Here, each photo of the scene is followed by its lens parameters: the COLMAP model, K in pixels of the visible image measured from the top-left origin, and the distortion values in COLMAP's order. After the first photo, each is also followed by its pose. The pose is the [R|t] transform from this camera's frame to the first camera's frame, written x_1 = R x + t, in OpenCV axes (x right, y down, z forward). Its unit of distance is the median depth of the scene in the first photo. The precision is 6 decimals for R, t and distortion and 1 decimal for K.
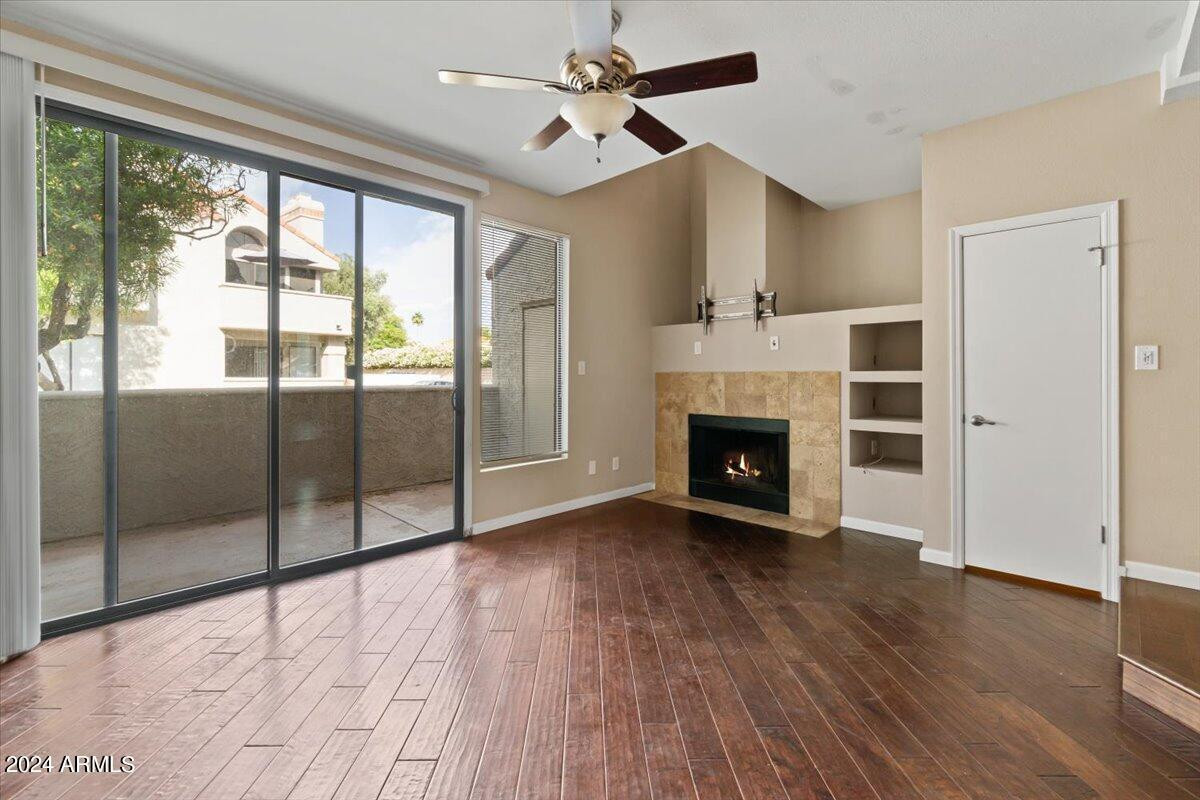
lens RADIAL K [[522.3, 0, 596.5], [0, 522.3, 377.4], [0, 0, 1]] dist [-0.003345, 0.000025]
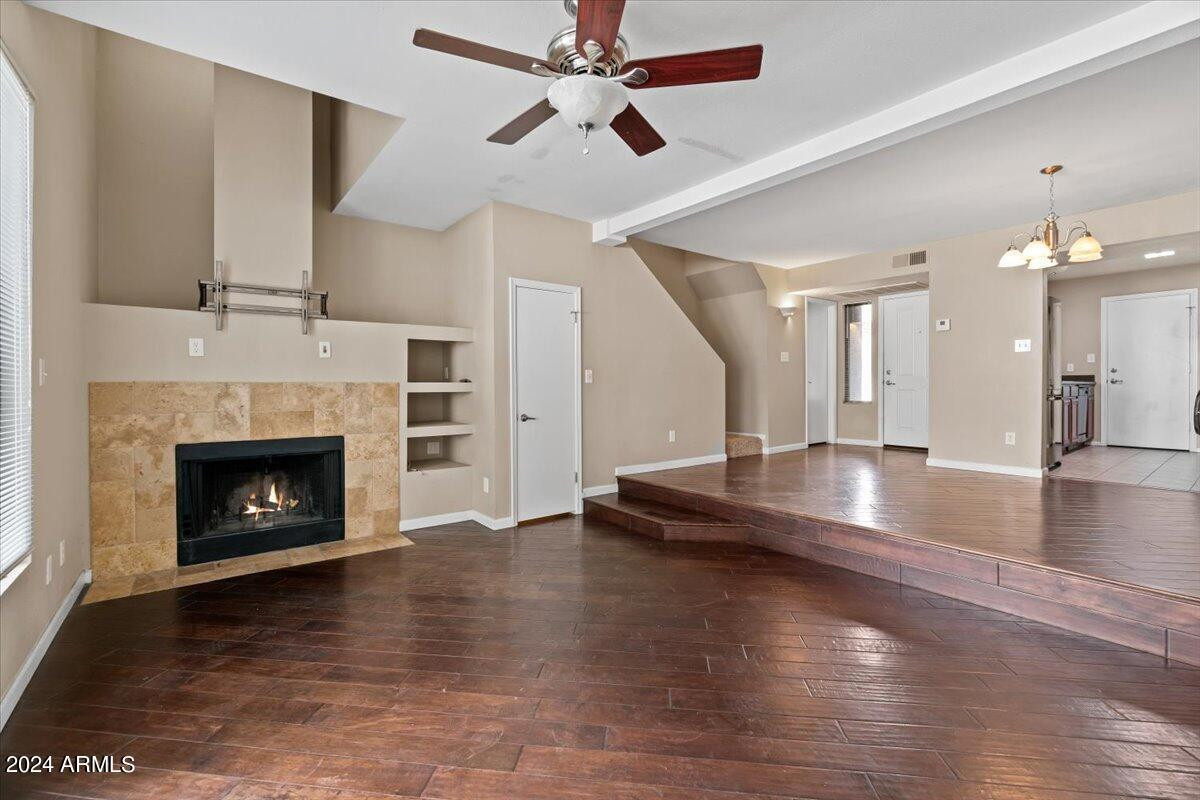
lens RADIAL K [[521.4, 0, 585.8], [0, 521.4, 391.9], [0, 0, 1]] dist [-0.001785, 0.000259]
pose [[0.147968, -0.011141, 0.988929, -0.461583], [0.006455, 0.999926, 0.010299, -0.001082], [-0.988971, 0.004859, 0.148028, 0.440353]]
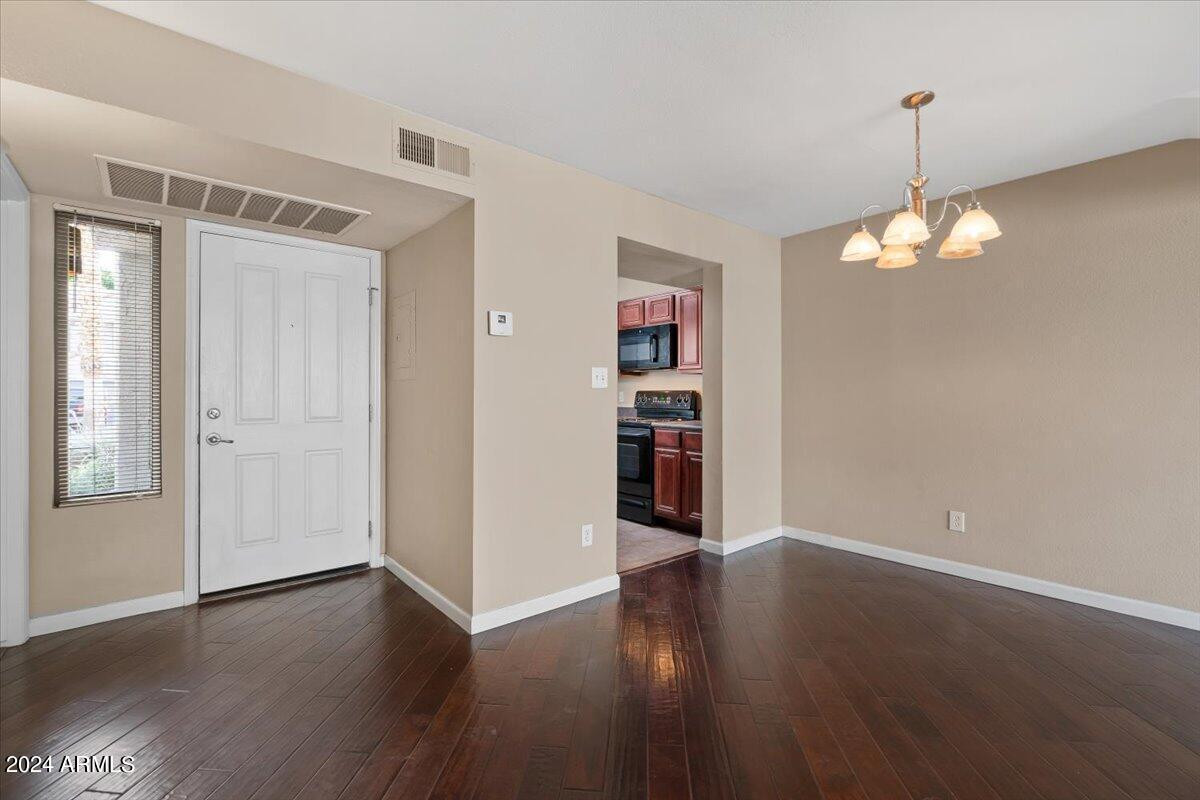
lens RADIAL K [[533.7, 0, 595.4], [0, 533.7, 395.2], [0, 0, 1]] dist [-0.004535, -0.000116]
pose [[-0.994992, 0.002007, 0.099934, 0.713109], [0.002725, 0.999971, 0.007048, -0.064773], [-0.099917, 0.007285, -0.994969, 0.367046]]
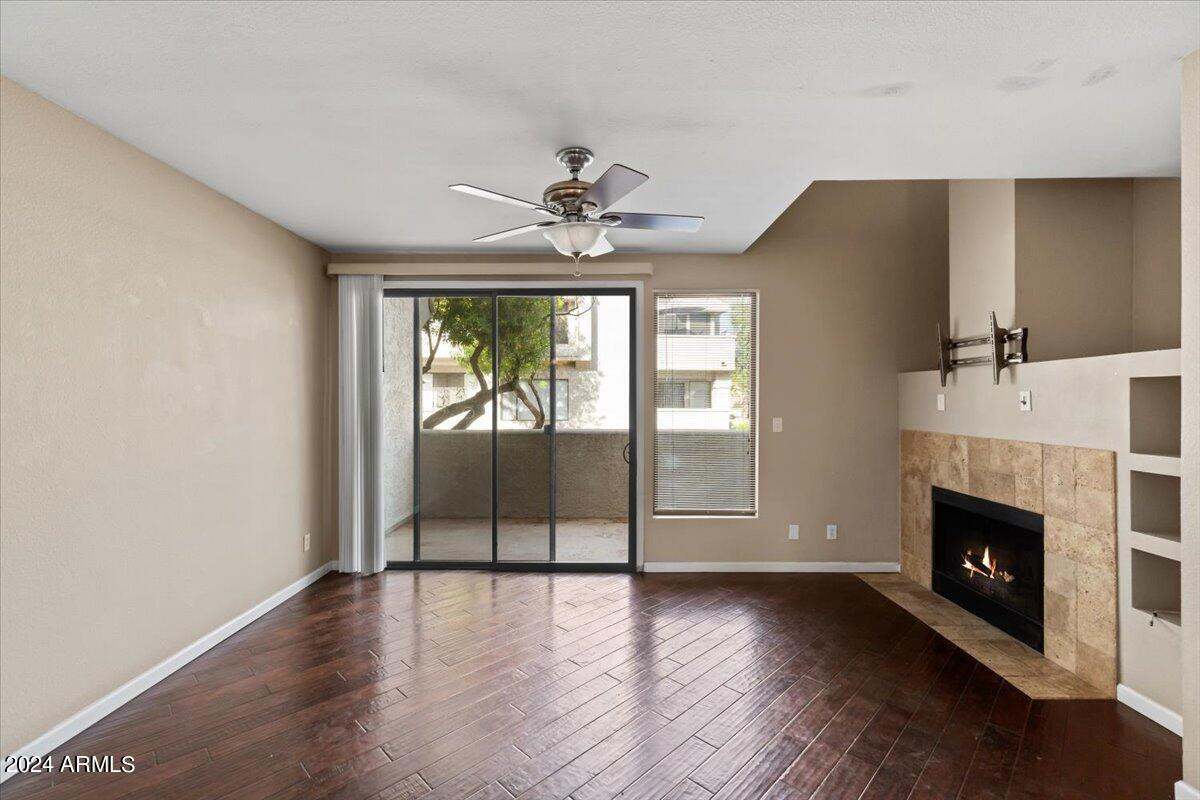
lens RADIAL K [[521.0, 0, 596.0], [0, 521.0, 400.5], [0, 0, 1]] dist [-0.003828, 0.000436]
pose [[0.696181, 0.003290, -0.717859, 0.441292], [-0.003634, 0.999993, 0.001059, -0.065370], [0.717857, 0.001871, 0.696188, 0.108758]]
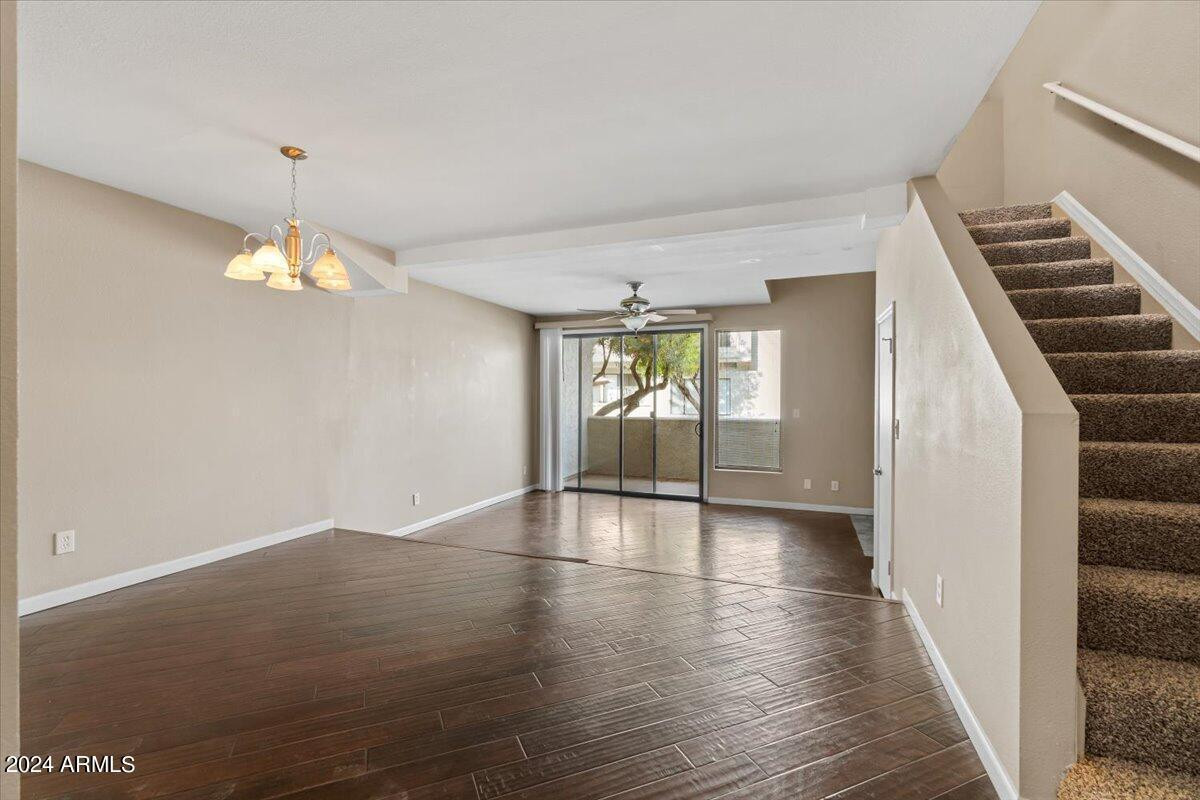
lens RADIAL K [[521.0, 0, 596.0], [0, 521.0, 400.5], [0, 0, 1]] dist [-0.003828, 0.000436]
pose [[0.393730, 0.010043, -0.919171, 1.138144], [-0.007005, 0.999944, 0.007924, -0.065161], [0.919199, 0.003319, 0.393778, -0.089583]]
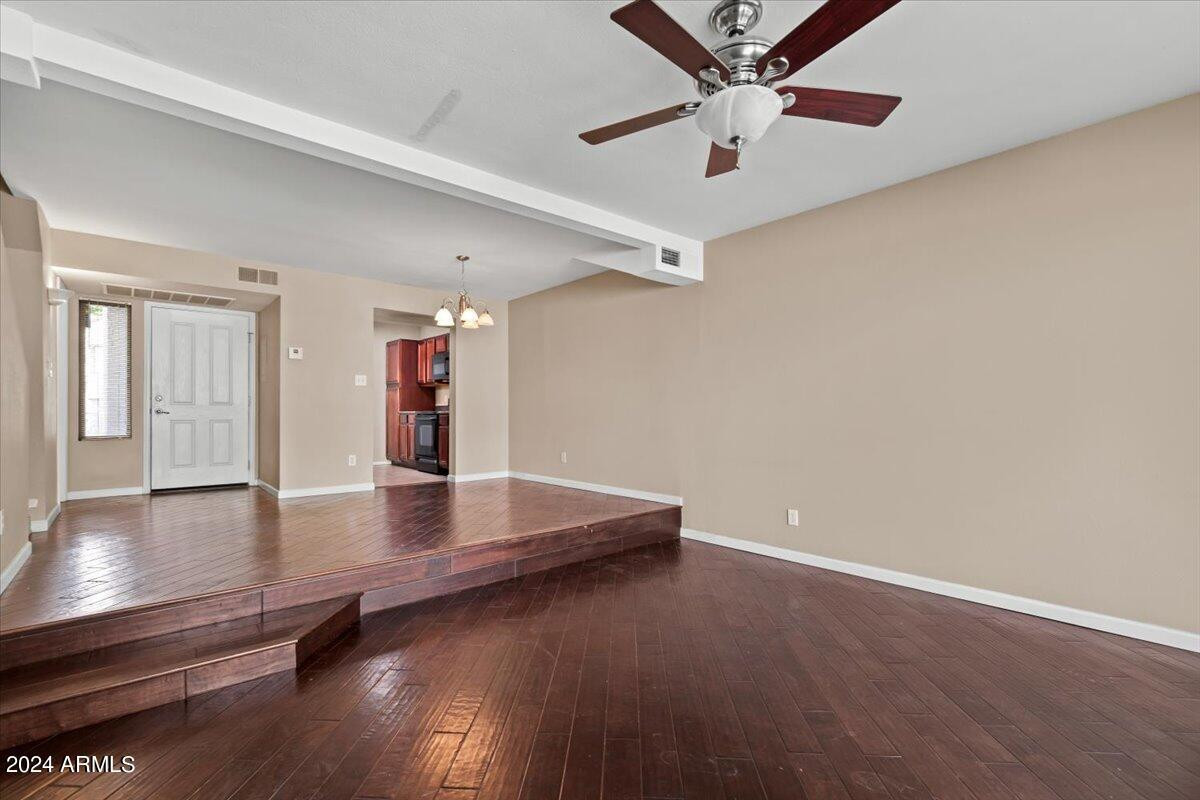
lens RADIAL K [[527.3, 0, 592.3], [0, 527.3, 412.5], [0, 0, 1]] dist [-0.000515, 0.000046]
pose [[-0.996828, 0.004983, 0.079435, 0.090203], [0.005152, 0.999985, 0.001927, -0.001579], [-0.079424, 0.002330, -0.996838, 0.959924]]
